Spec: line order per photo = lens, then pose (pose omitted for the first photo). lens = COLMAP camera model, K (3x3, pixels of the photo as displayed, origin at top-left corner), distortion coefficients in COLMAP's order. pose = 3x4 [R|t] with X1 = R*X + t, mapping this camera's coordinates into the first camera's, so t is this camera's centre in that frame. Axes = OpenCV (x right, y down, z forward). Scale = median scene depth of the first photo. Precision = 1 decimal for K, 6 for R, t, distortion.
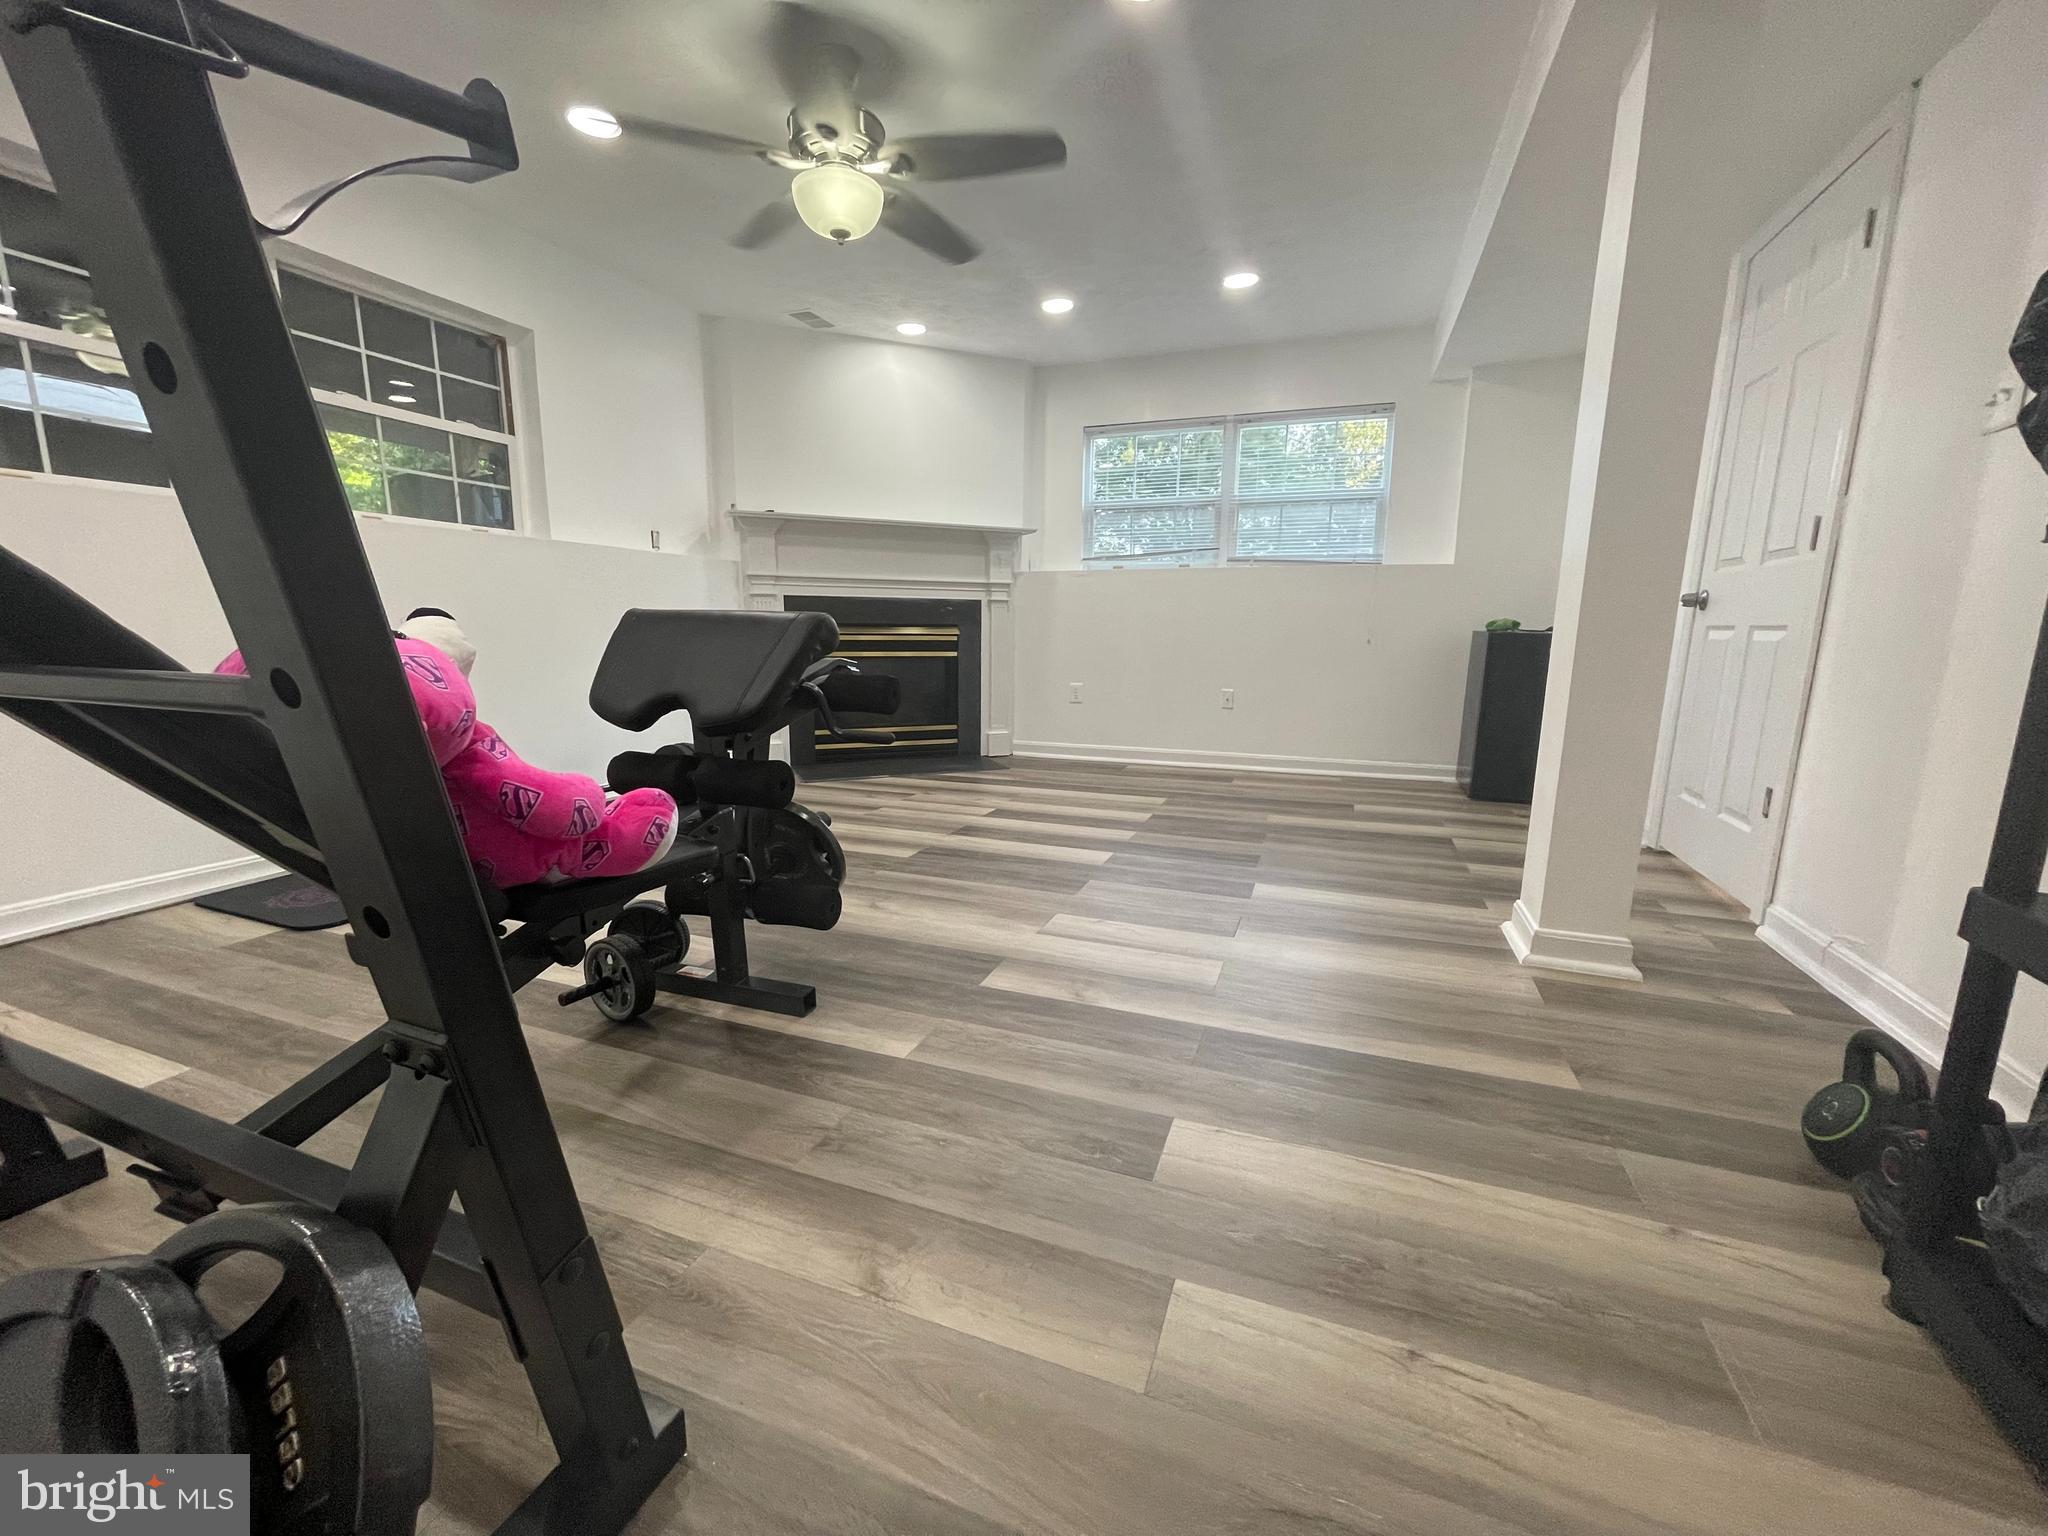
lens RADIAL K [[828.6, 0, 1014.8], [0, 828.6, 773.3], [0, 0, 1]] dist [0.001292, 0.000097]
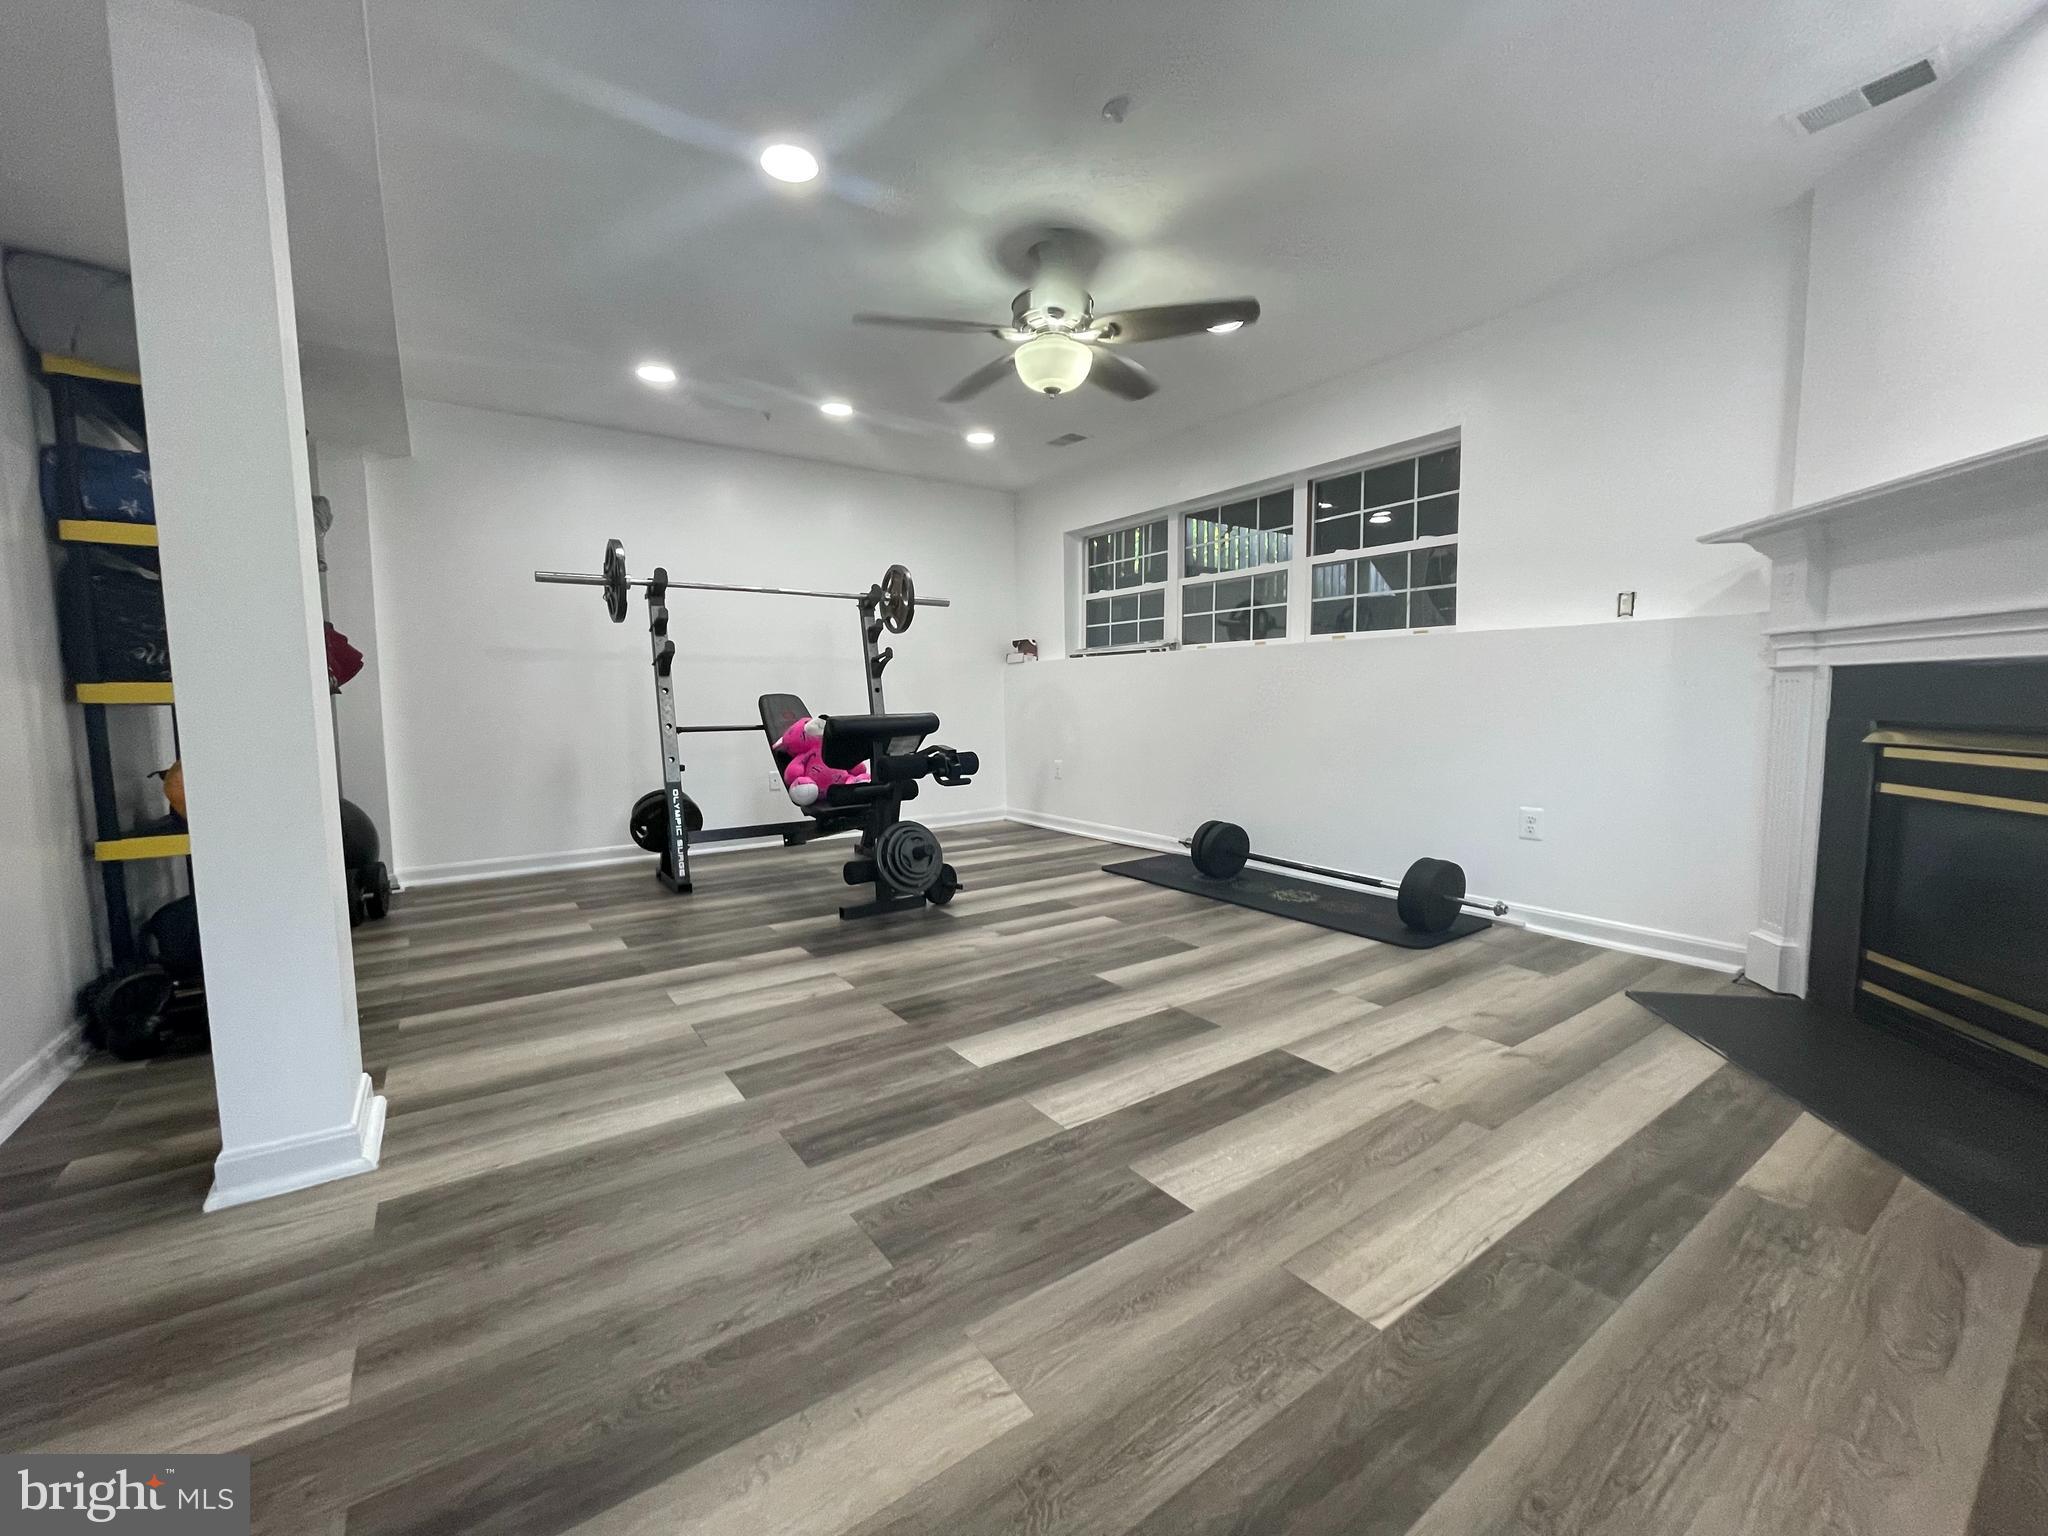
lens RADIAL K [[828.6, 0, 1014.8], [0, 828.6, 773.3], [0, 0, 1]] dist [0.001292, 0.000097]
pose [[-0.549796, 0.072904, -0.832111, 0.676433], [-0.143526, 0.973123, 0.180090, -0.272512], [0.822876, 0.218442, -0.524555, 1.385814]]
